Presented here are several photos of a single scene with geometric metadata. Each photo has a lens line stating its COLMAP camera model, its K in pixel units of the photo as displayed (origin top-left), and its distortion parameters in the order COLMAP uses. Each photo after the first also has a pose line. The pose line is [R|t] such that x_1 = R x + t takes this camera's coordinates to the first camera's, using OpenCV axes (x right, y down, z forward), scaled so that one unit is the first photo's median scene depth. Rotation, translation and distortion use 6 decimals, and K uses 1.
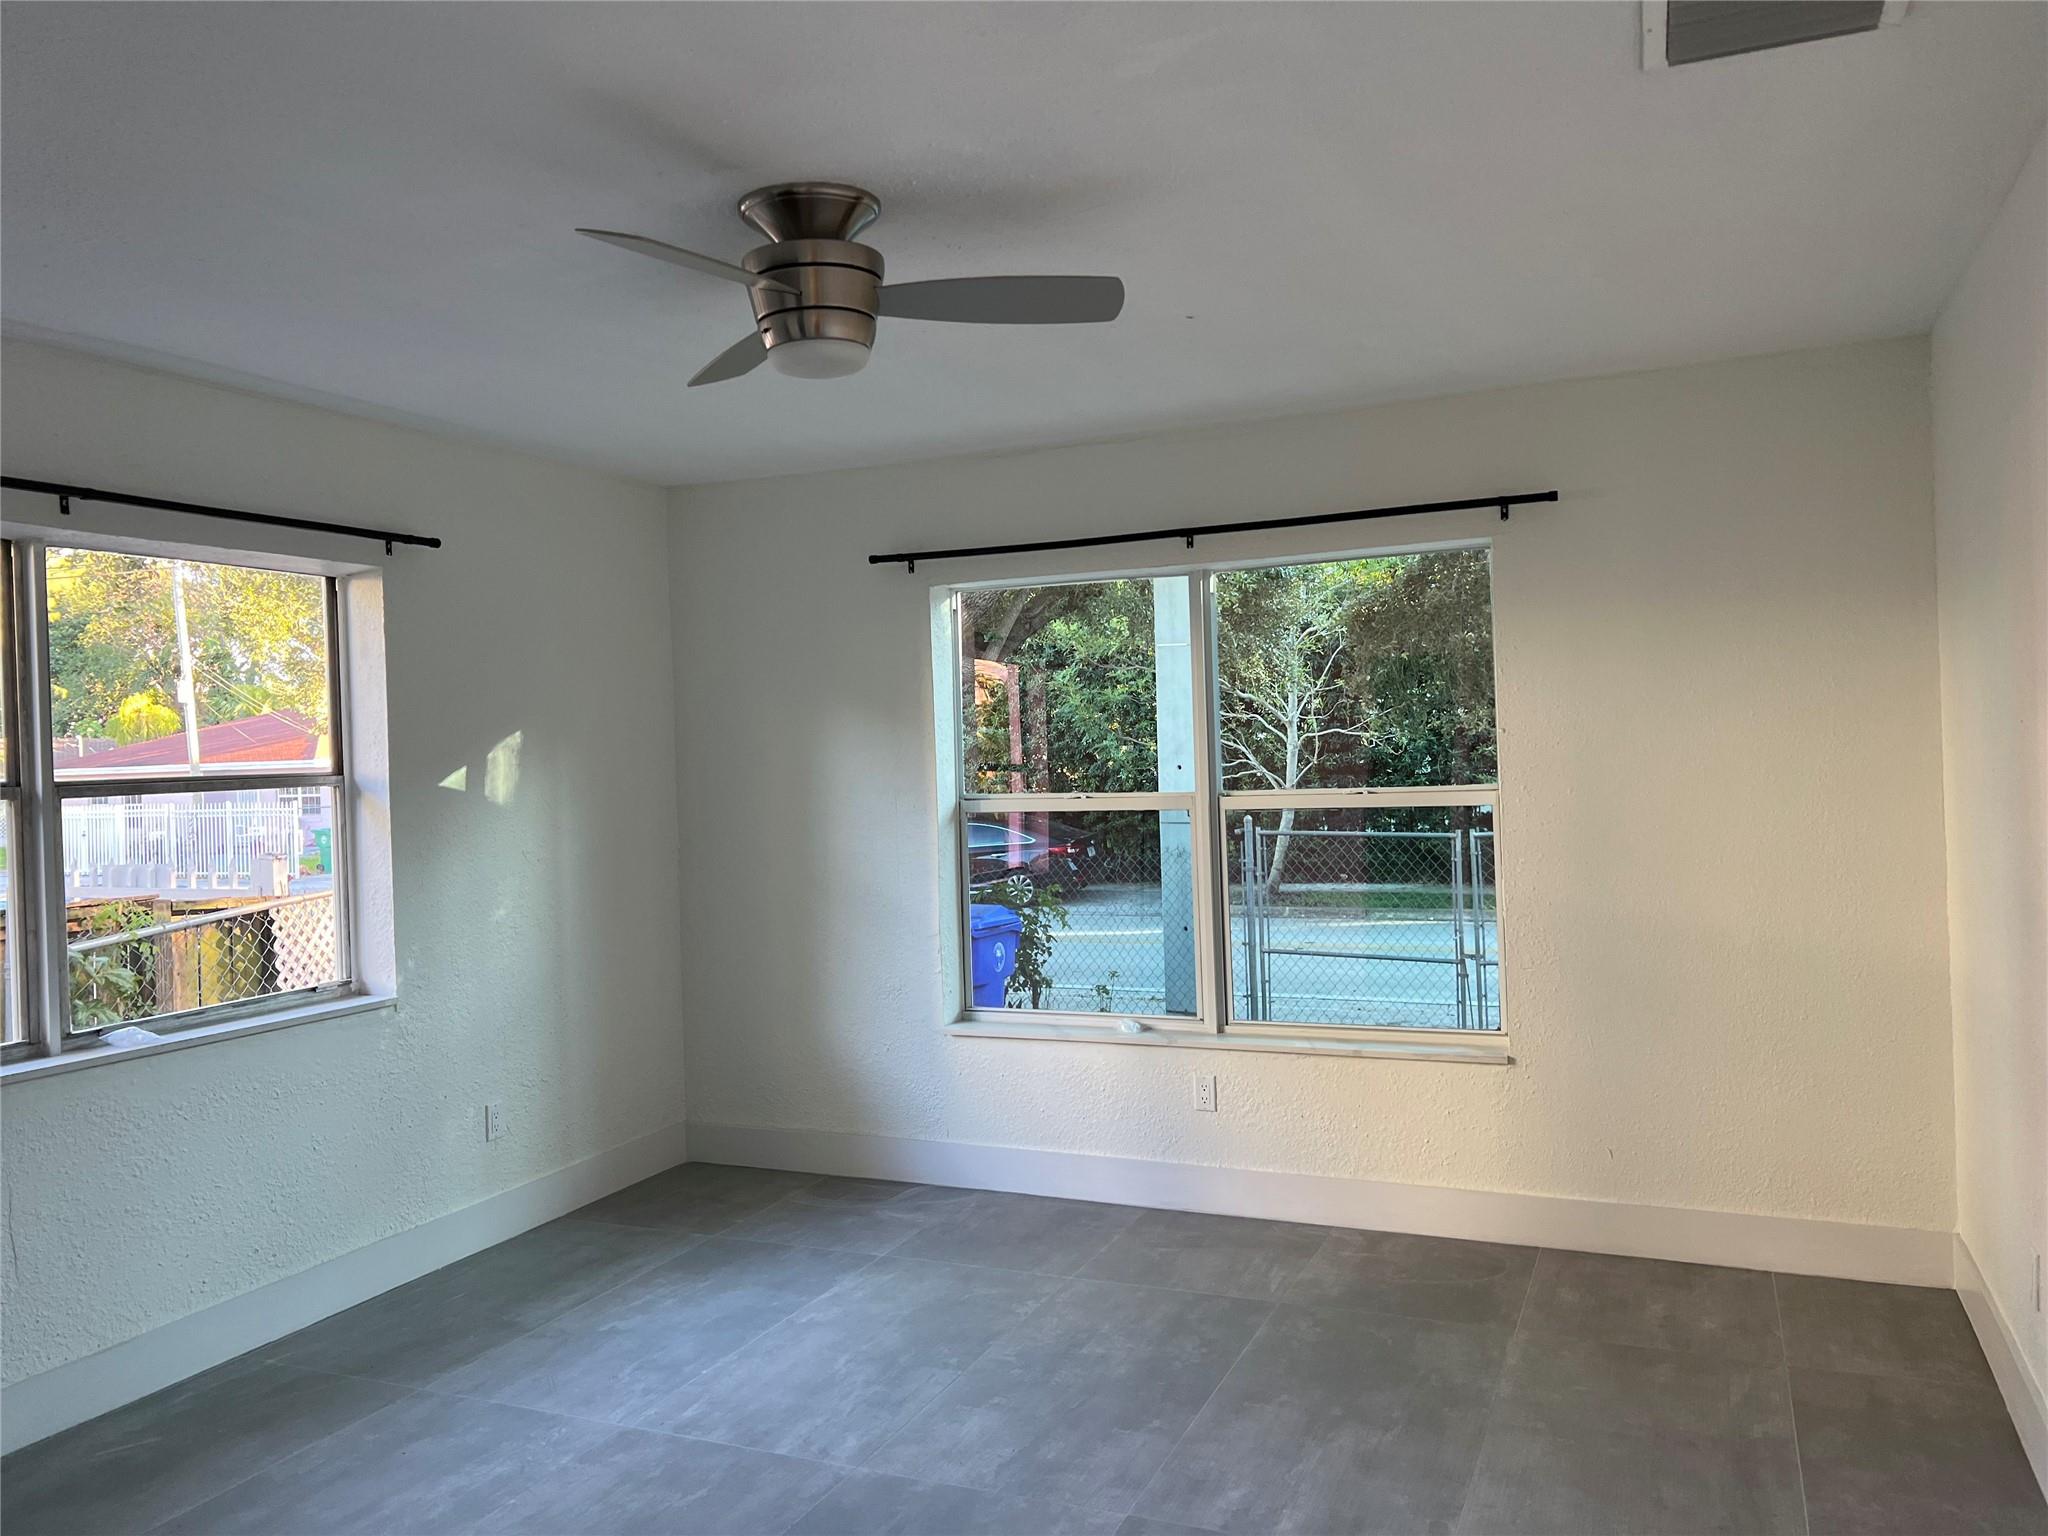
lens RADIAL K [[1562.1, 0, 1024.0], [0, 1562.1, 768.0], [0, 0, 1]] dist [0.049736, -0.049994]
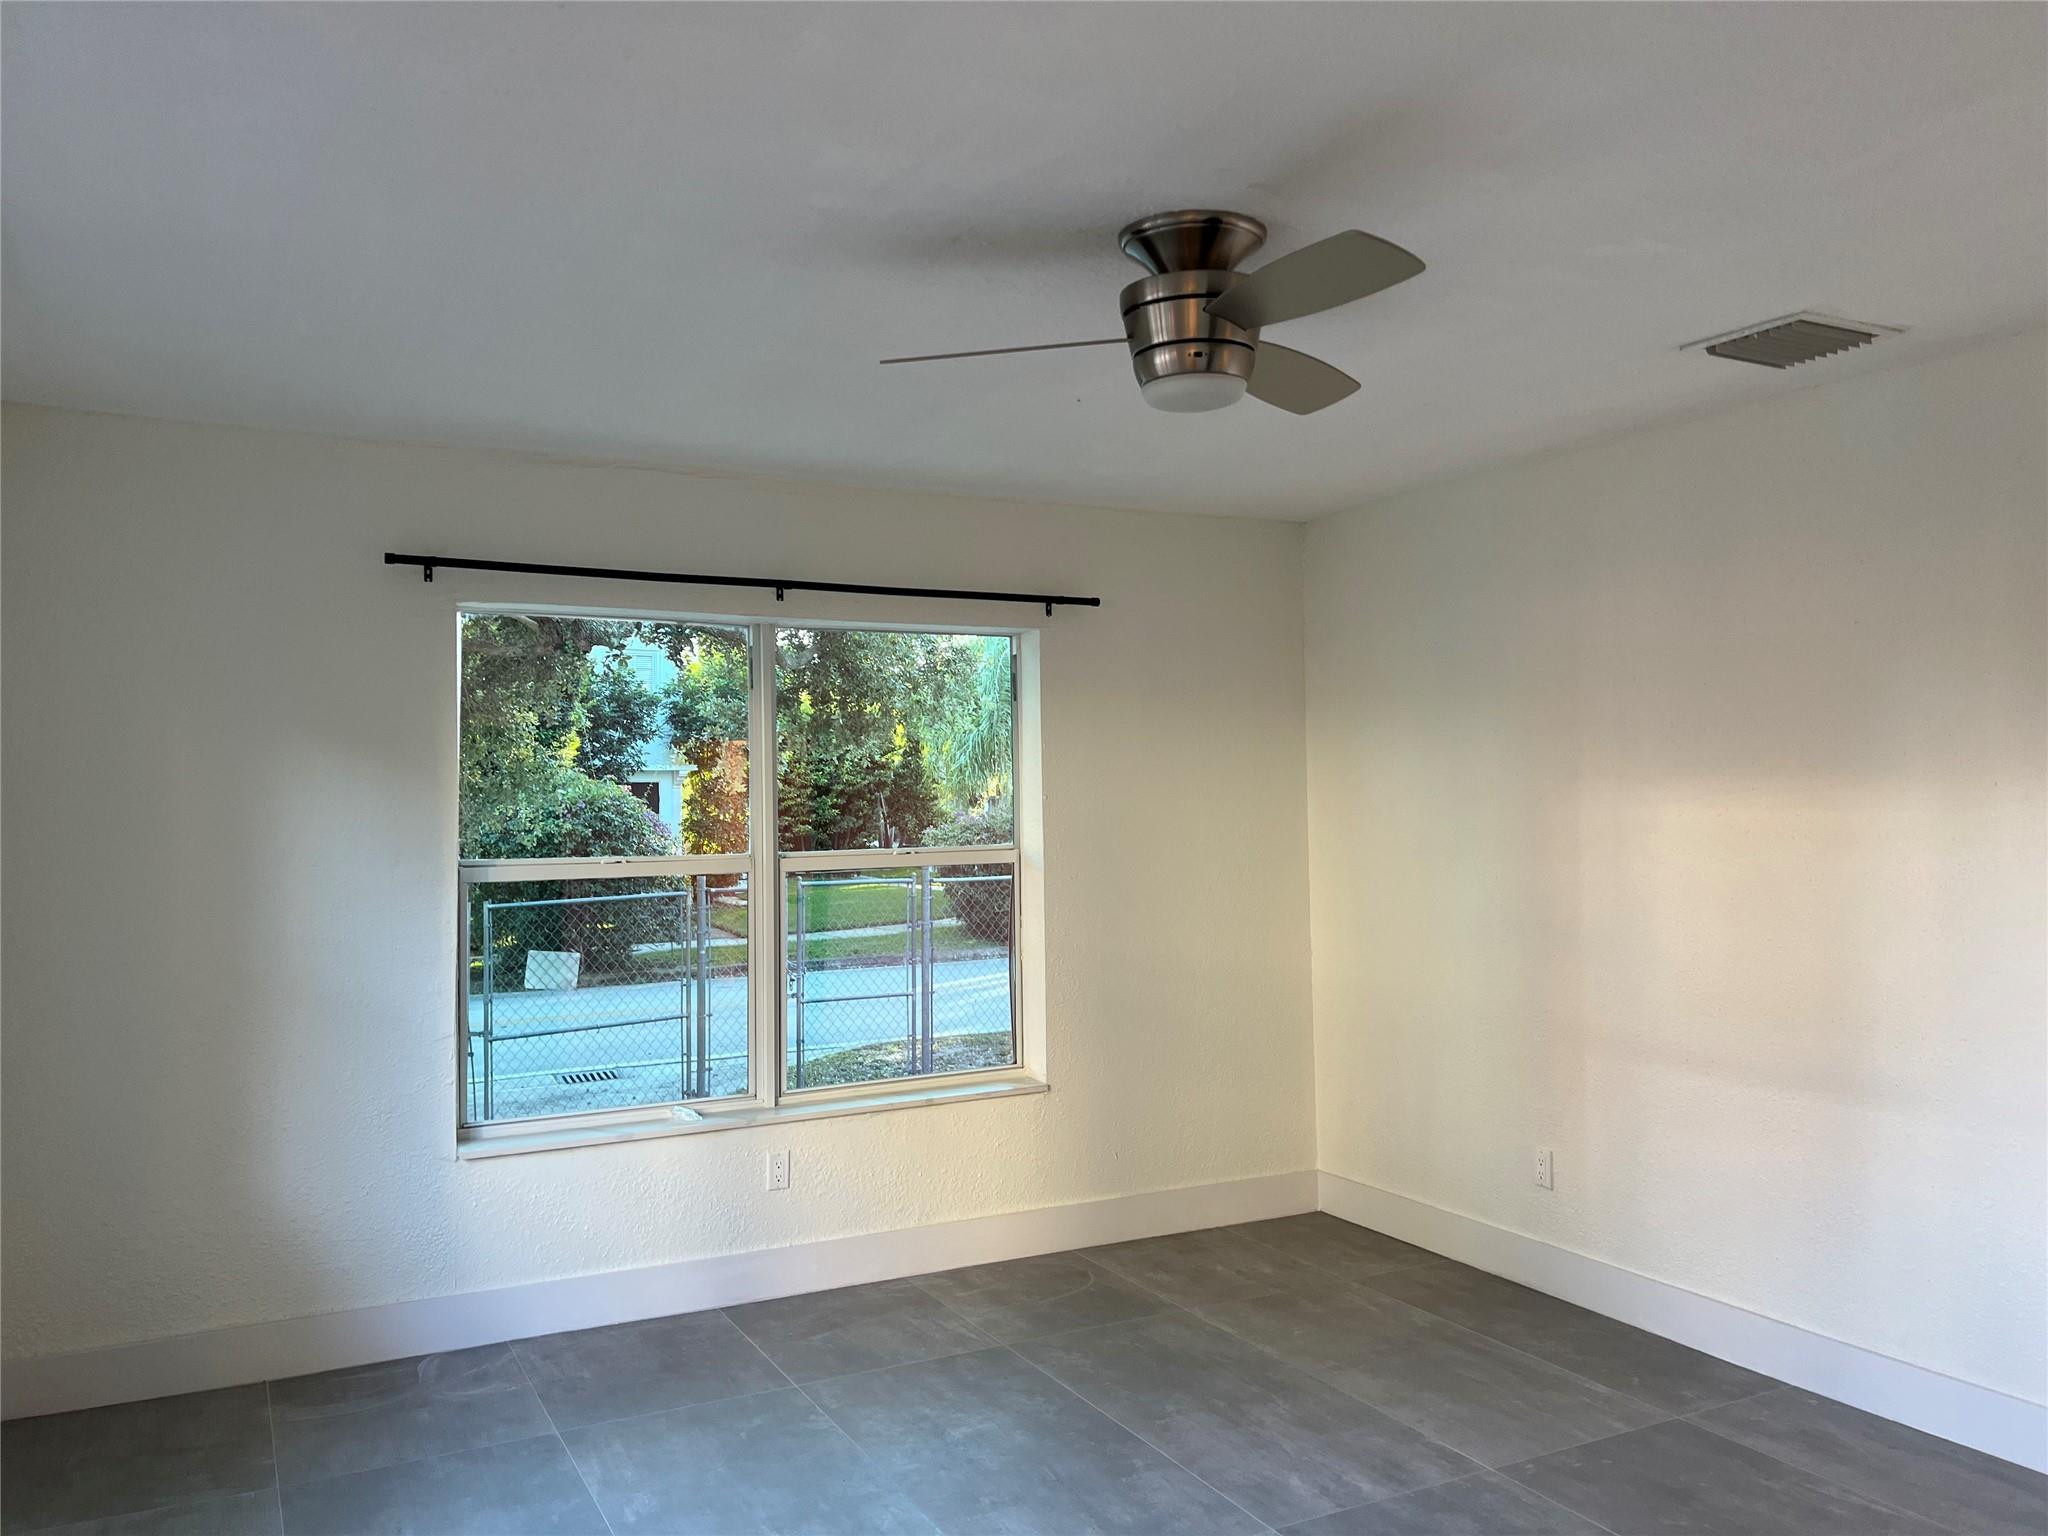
lens RADIAL K [[1555.4, 0, 1023.6], [0, 1555.4, 788.4], [0, 0, 1]] dist [0.043596, -0.042305]
pose [[0.622018, 0.030492, 0.782409, -0.596998], [-0.001802, 0.999295, -0.037512, 0.011932], [-0.783001, 0.021923, 0.621634, 0.318202]]
